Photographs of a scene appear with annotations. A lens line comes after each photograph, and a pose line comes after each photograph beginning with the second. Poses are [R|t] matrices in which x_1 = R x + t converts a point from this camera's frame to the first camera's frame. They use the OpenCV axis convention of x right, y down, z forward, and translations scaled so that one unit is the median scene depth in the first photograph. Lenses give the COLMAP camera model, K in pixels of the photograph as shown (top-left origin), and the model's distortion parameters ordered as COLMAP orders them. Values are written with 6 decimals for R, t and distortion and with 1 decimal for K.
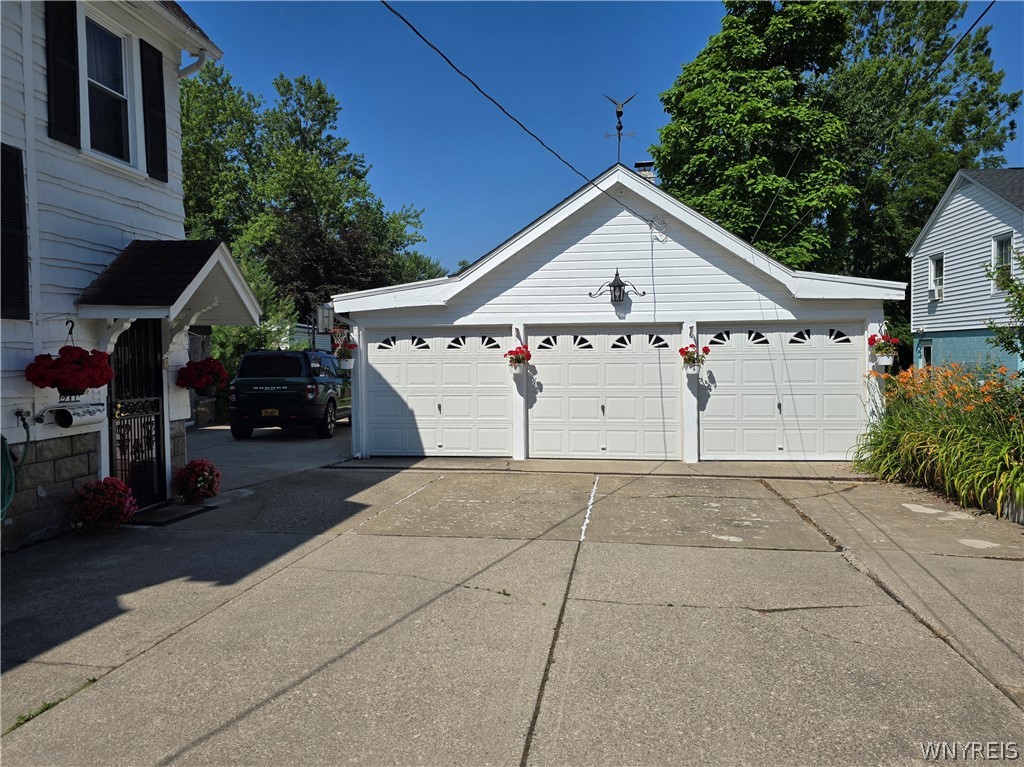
lens RADIAL K [[697.3, 0, 509.3], [0, 697.3, 369.7], [0, 0, 1]] dist [0.039634, -0.001510]
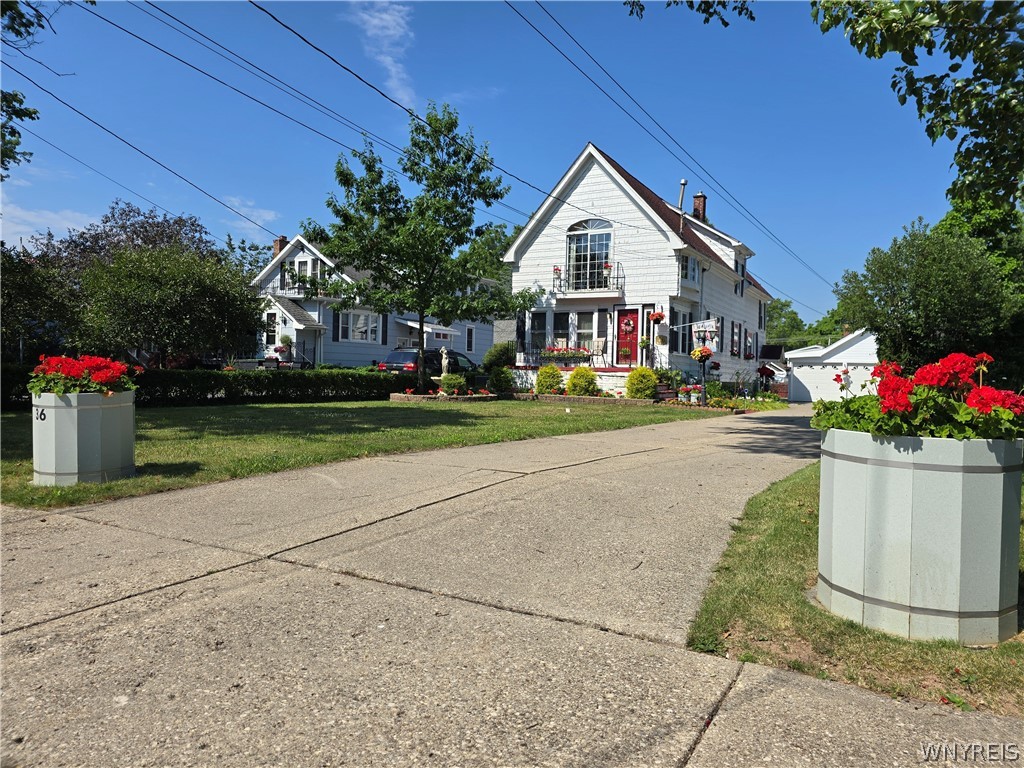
lens RADIAL K [[697.3, 0, 509.3], [0, 697.3, 370.2], [0, 0, 1]] dist [0.039634, -0.001510]
pose [[0.933262, 0.028835, -0.358038, -0.271080], [-0.040297, 0.998885, -0.024592, 0.116341], [0.356930, 0.037379, 0.933383, -2.645089]]
